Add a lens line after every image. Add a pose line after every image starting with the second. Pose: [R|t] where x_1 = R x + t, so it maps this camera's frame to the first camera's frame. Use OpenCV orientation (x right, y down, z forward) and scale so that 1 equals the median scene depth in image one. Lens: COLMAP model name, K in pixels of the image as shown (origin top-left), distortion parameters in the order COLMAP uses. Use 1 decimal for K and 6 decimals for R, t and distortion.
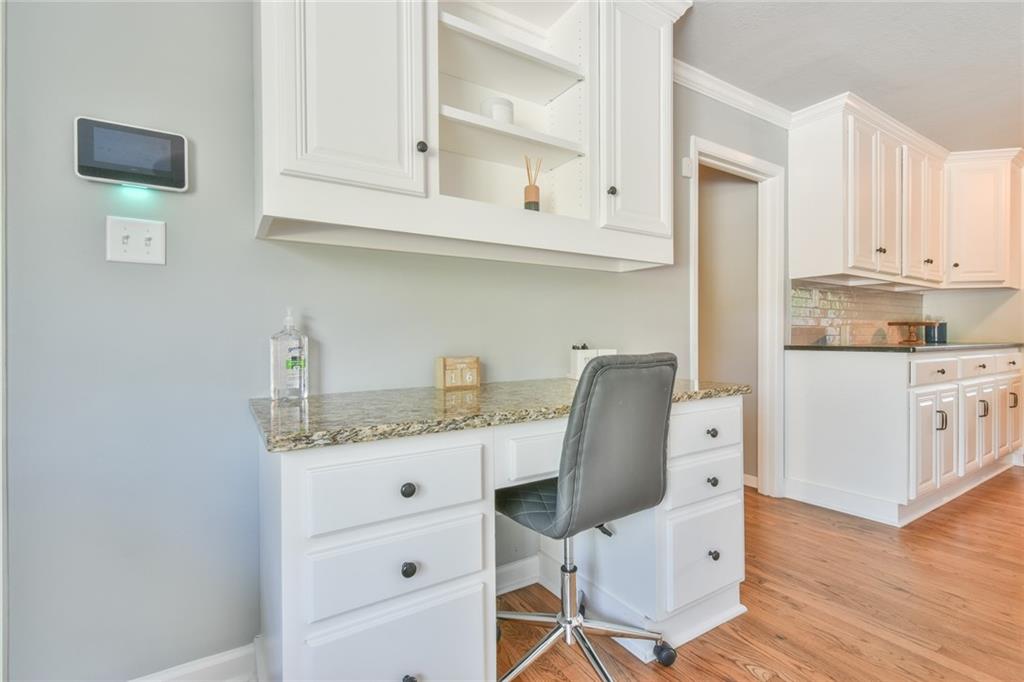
lens RADIAL K [[453.4, 0, 510.4], [0, 453.4, 340.3], [0, 0, 1]] dist [0.003581, 0.000044]
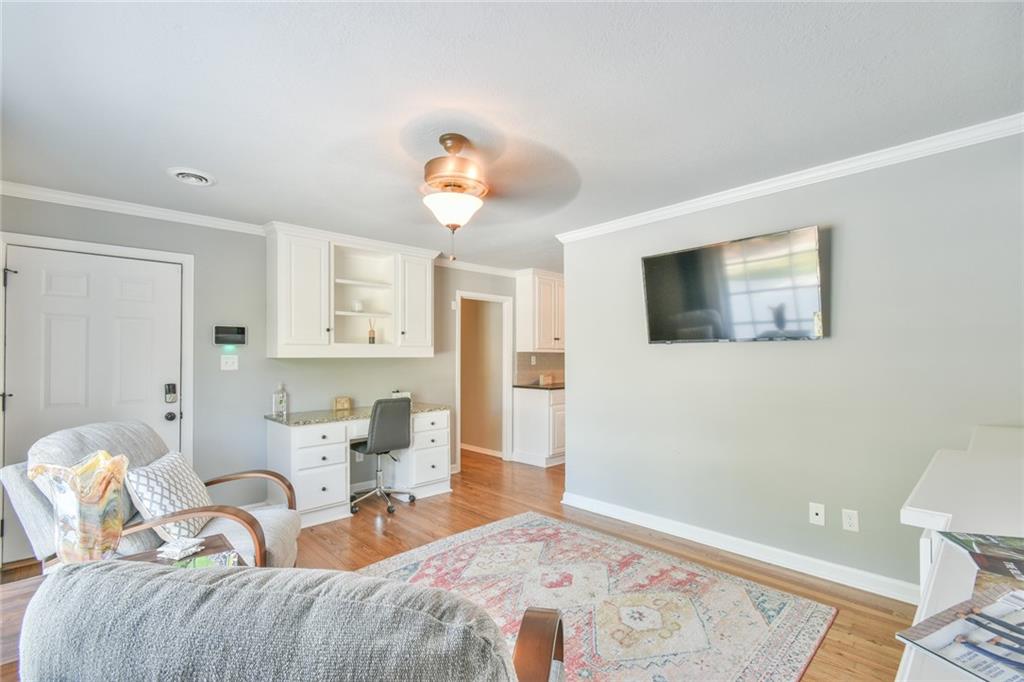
lens RADIAL K [[453.4, 0, 484.8], [0, 453.4, 344.0], [0, 0, 1]] dist [0.003581, 0.000044]
pose [[0.988473, 0.002703, 0.151372, 0.346810], [0.002695, 0.999368, -0.035441, -0.202345], [-0.151372, 0.035440, 0.987841, -1.956562]]
